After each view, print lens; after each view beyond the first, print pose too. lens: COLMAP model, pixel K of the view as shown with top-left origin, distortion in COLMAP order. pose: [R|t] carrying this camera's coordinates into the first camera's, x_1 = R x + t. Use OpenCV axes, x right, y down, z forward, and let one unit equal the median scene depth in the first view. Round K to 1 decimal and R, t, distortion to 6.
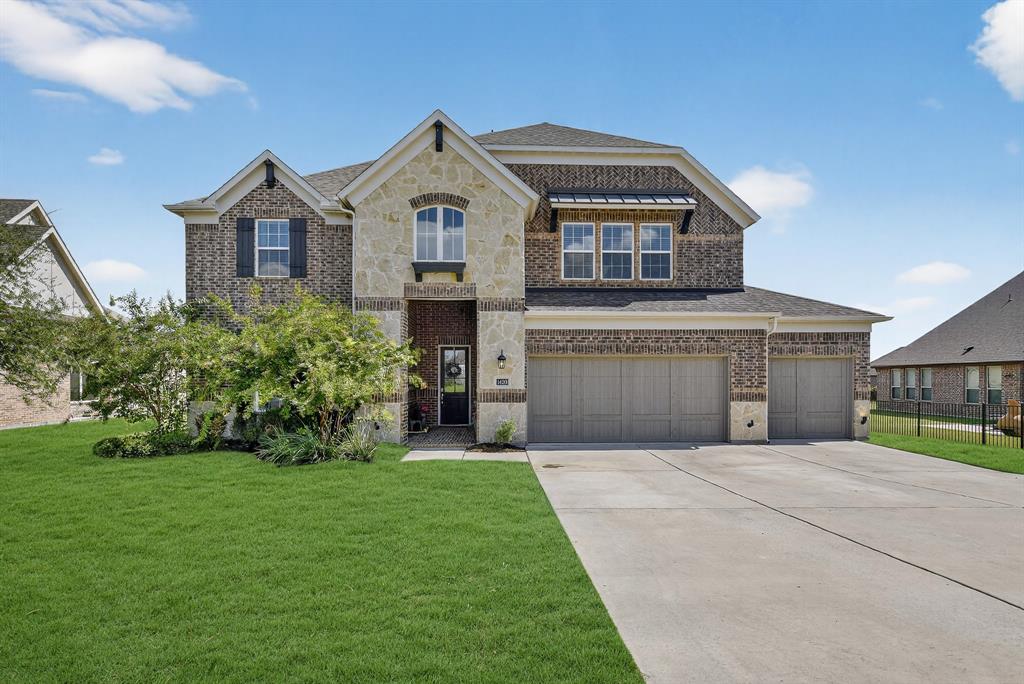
lens RADIAL K [[518.9, 0, 518.9], [0, 518.9, 378.3], [0, 0, 1]] dist [-0.005916, -0.001341]
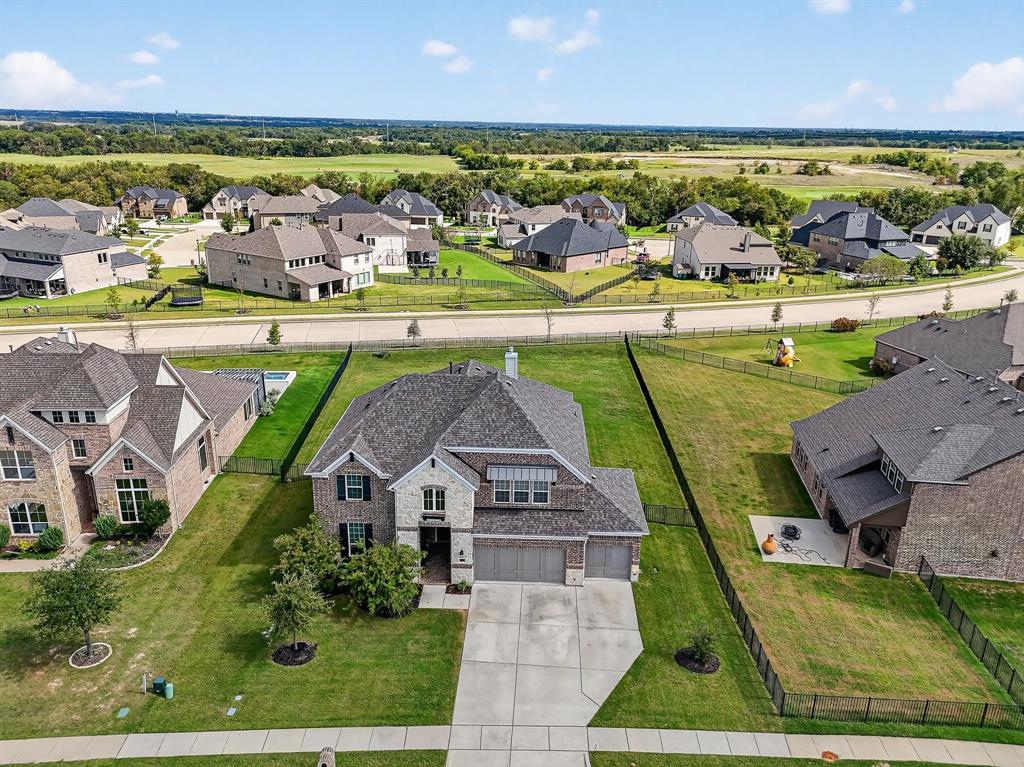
lens RADIAL K [[769.3, 0, 513.9], [0, 769.3, 379.8], [0, 0, 1]] dist [0.054578, -0.014450]
pose [[0.997655, 0.035903, -0.058269, 0.327263], [-0.015914, 0.949716, 0.312709, -1.633225], [0.066566, -0.311049, 0.948060, -1.750502]]
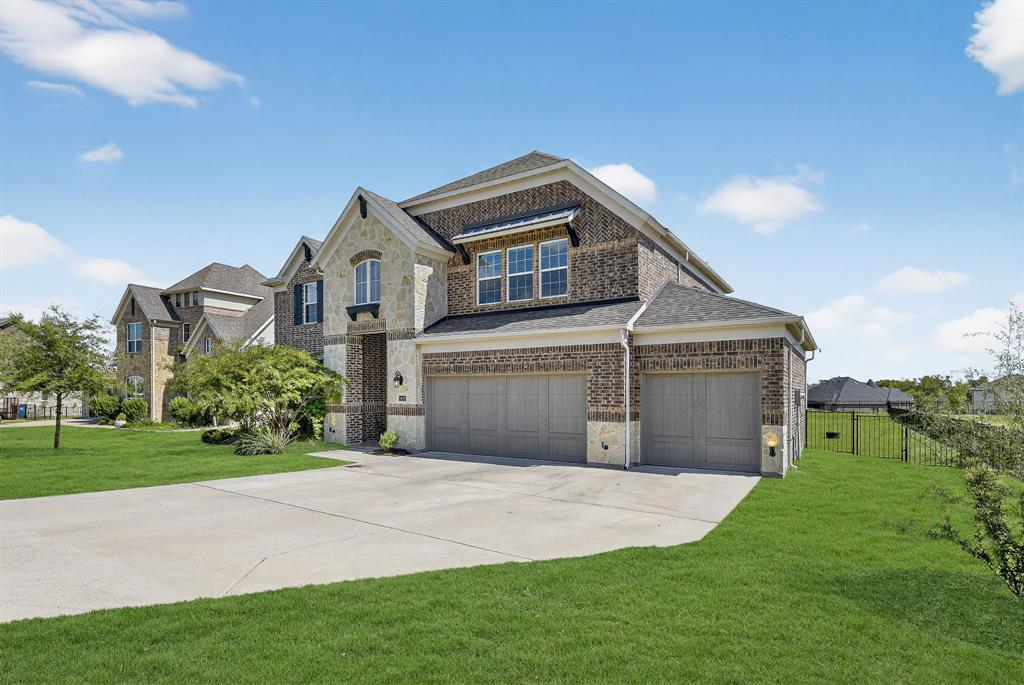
lens RADIAL K [[518.9, 0, 500.7], [0, 518.9, 393.4], [0, 0, 1]] dist [-0.005916, -0.001341]
pose [[0.819366, 0.003378, -0.573261, 0.775546], [-0.000155, 0.999984, 0.005672, -0.010150], [0.573271, -0.004559, 0.819353, 0.126619]]
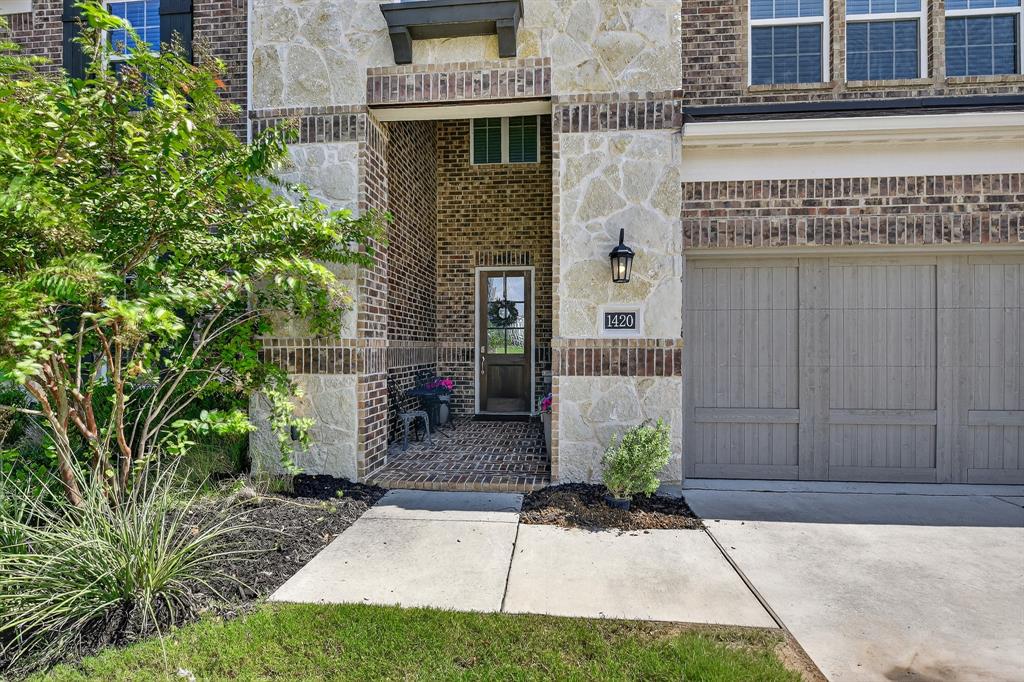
lens RADIAL K [[518.9, 0, 515.6], [0, 518.9, 343.9], [0, 0, 1]] dist [-0.005916, -0.001341]
pose [[0.992097, -0.000107, -0.125470, -0.054761], [-0.000397, 0.999992, -0.003992, 0.023255], [0.125469, 0.004010, 0.992089, 0.565855]]
